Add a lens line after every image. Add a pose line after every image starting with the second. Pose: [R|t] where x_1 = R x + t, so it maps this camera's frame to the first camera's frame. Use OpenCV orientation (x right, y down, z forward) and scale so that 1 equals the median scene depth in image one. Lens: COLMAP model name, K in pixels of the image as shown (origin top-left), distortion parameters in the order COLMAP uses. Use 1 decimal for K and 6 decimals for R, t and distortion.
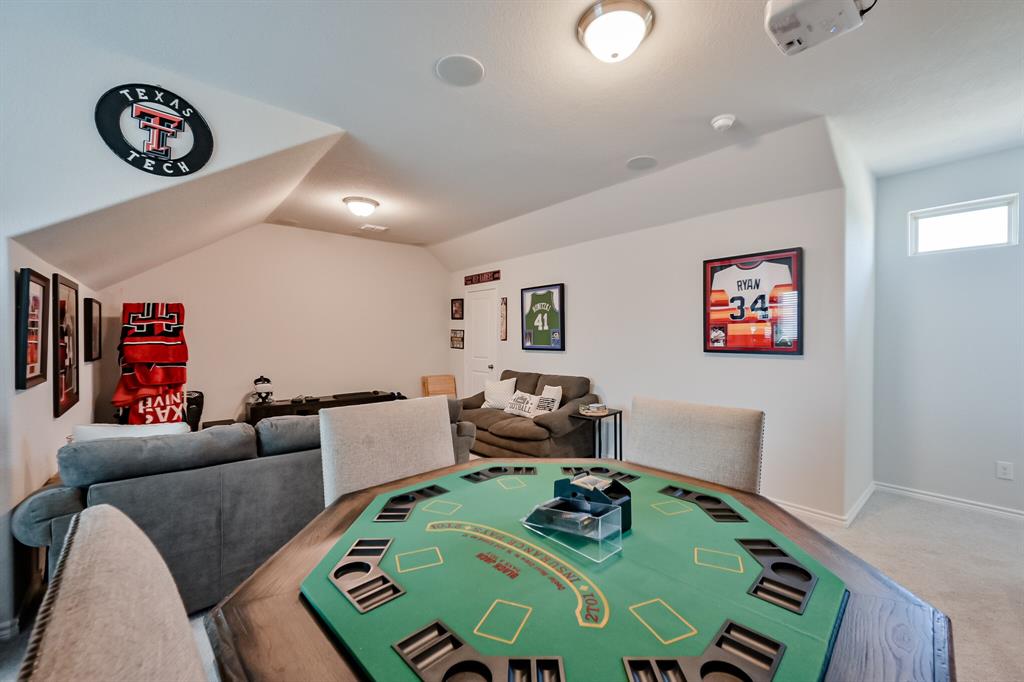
lens RADIAL K [[420.9, 0, 506.0], [0, 420.9, 338.3], [0, 0, 1]] dist [0.000830, 0.000596]
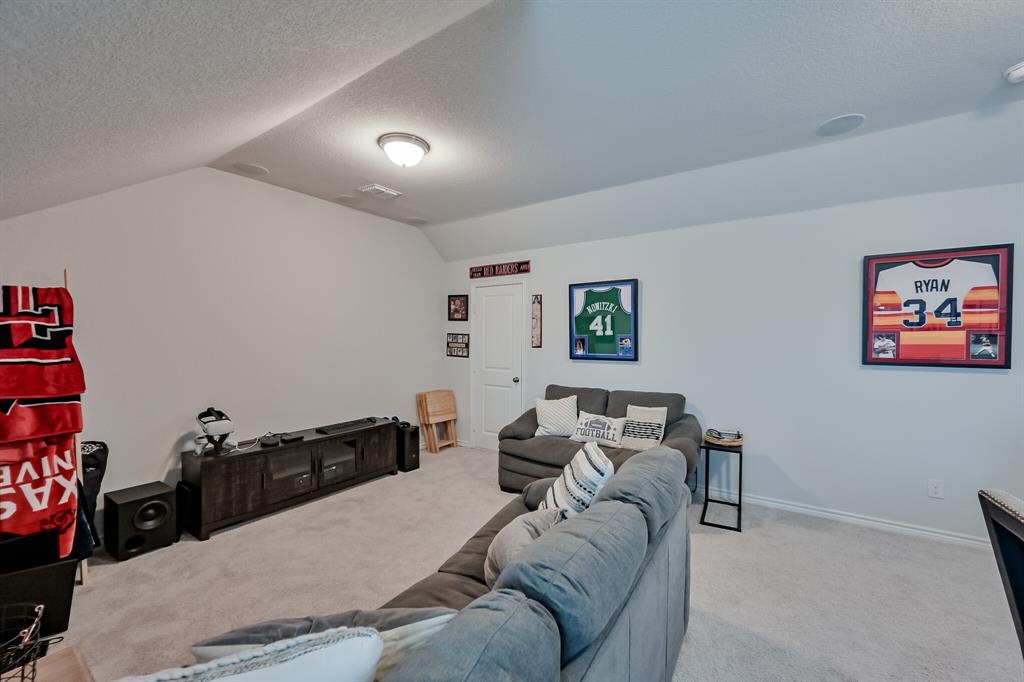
lens RADIAL K [[420.9, 0, 516.9], [0, 420.9, 343.9], [0, 0, 1]] dist [0.000830, 0.000596]
pose [[0.963041, -0.004049, 0.269326, -0.348337], [0.000835, 0.999927, 0.012048, -0.015535], [-0.269355, -0.011378, 0.962974, 0.303726]]
